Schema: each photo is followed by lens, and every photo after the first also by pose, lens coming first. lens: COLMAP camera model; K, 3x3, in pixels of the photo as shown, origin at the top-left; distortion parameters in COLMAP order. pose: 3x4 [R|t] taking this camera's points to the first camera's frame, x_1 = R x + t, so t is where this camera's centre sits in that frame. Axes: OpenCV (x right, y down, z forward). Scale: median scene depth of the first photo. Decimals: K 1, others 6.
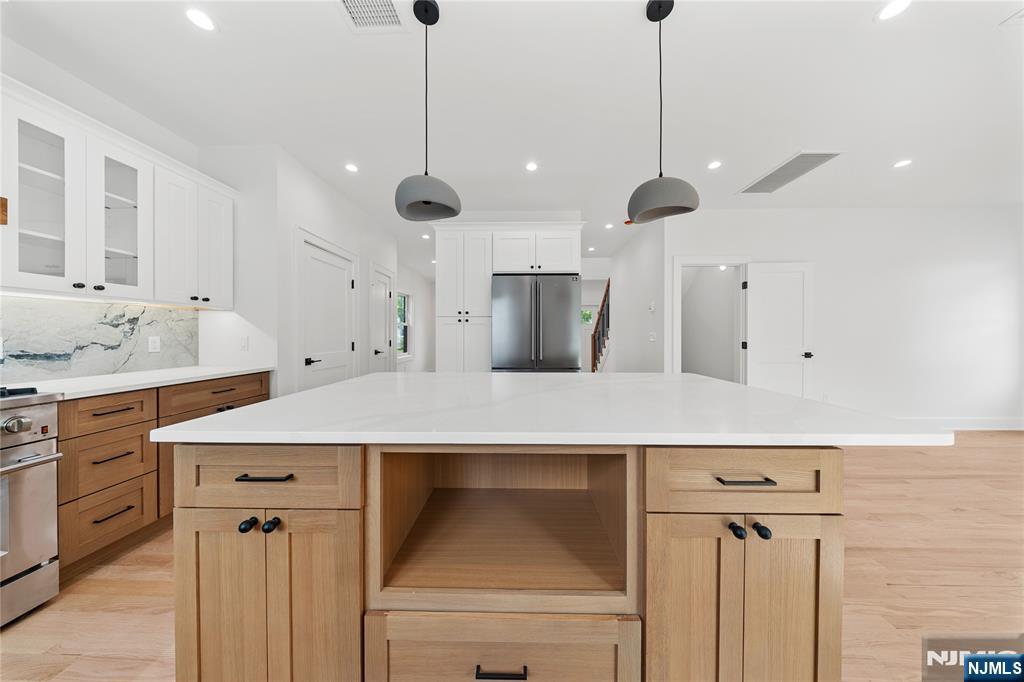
lens RADIAL K [[304.6, 0, 514.8], [0, 304.6, 337.6], [0, 0, 1]] dist [-0.001260, -0.000129]
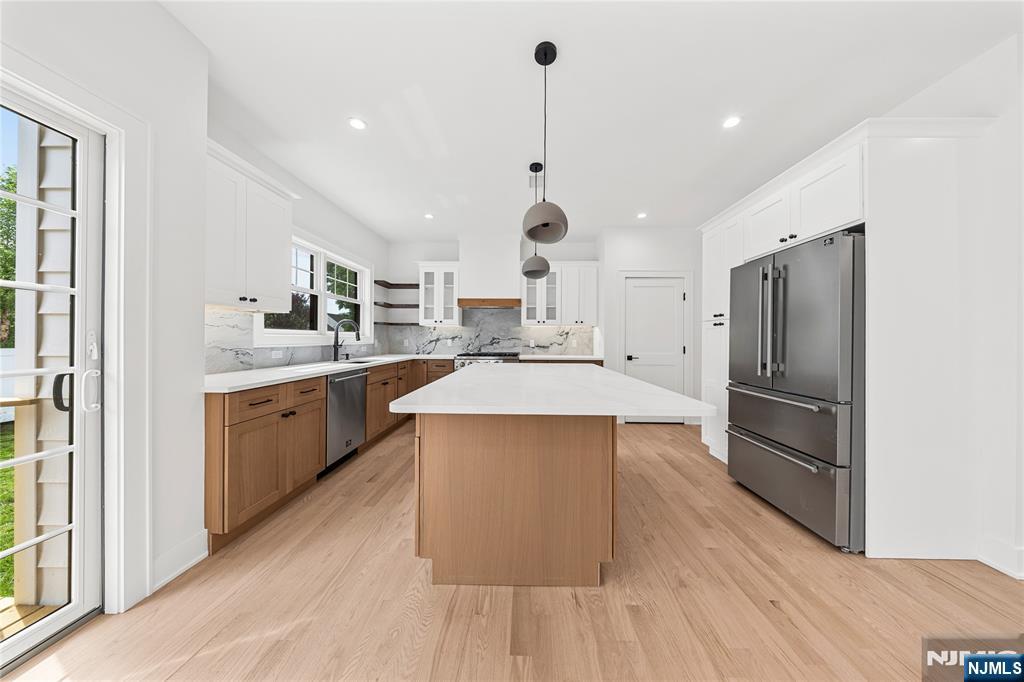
lens RADIAL K [[310.3, 0, 514.5], [0, 310.3, 332.2], [0, 0, 1]] dist [-0.001654, -0.000154]
pose [[-0.002388, -0.023645, -0.999718, 1.146378], [-0.015386, 0.999603, -0.023605, -0.002429], [0.999879, 0.015325, -0.002750, 0.613412]]
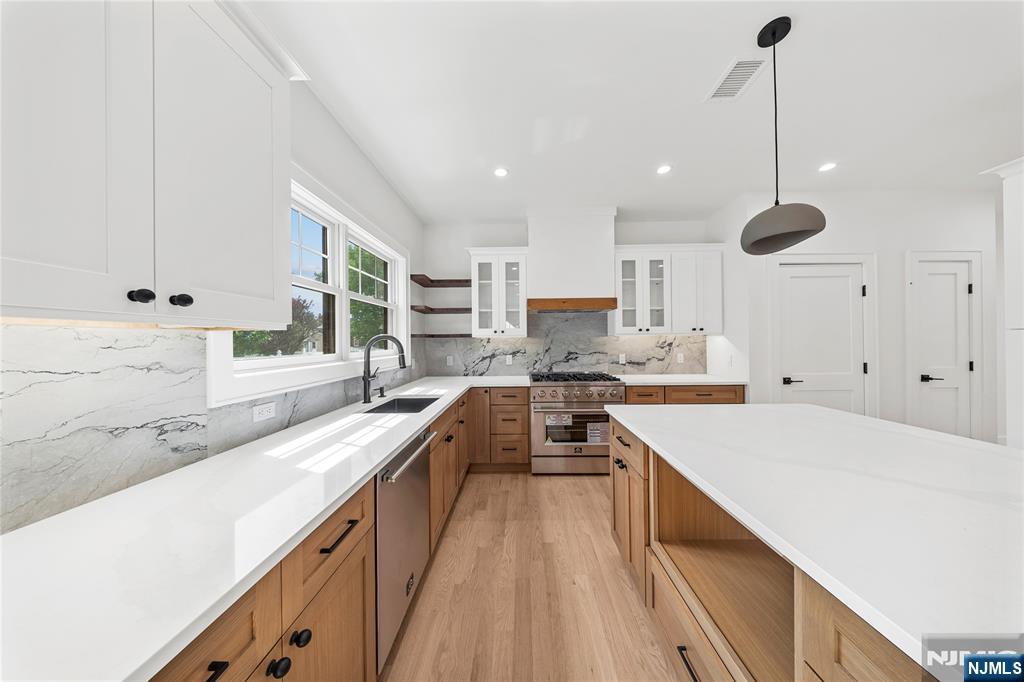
lens RADIAL K [[304.6, 0, 514.8], [0, 304.6, 337.6], [0, 0, 1]] dist [-0.001260, -0.000129]
pose [[0.003156, -0.014424, -0.999891, 0.465635], [0.001128, 0.999895, -0.014420, -0.071428], [0.999994, -0.001082, 0.003172, 0.121722]]
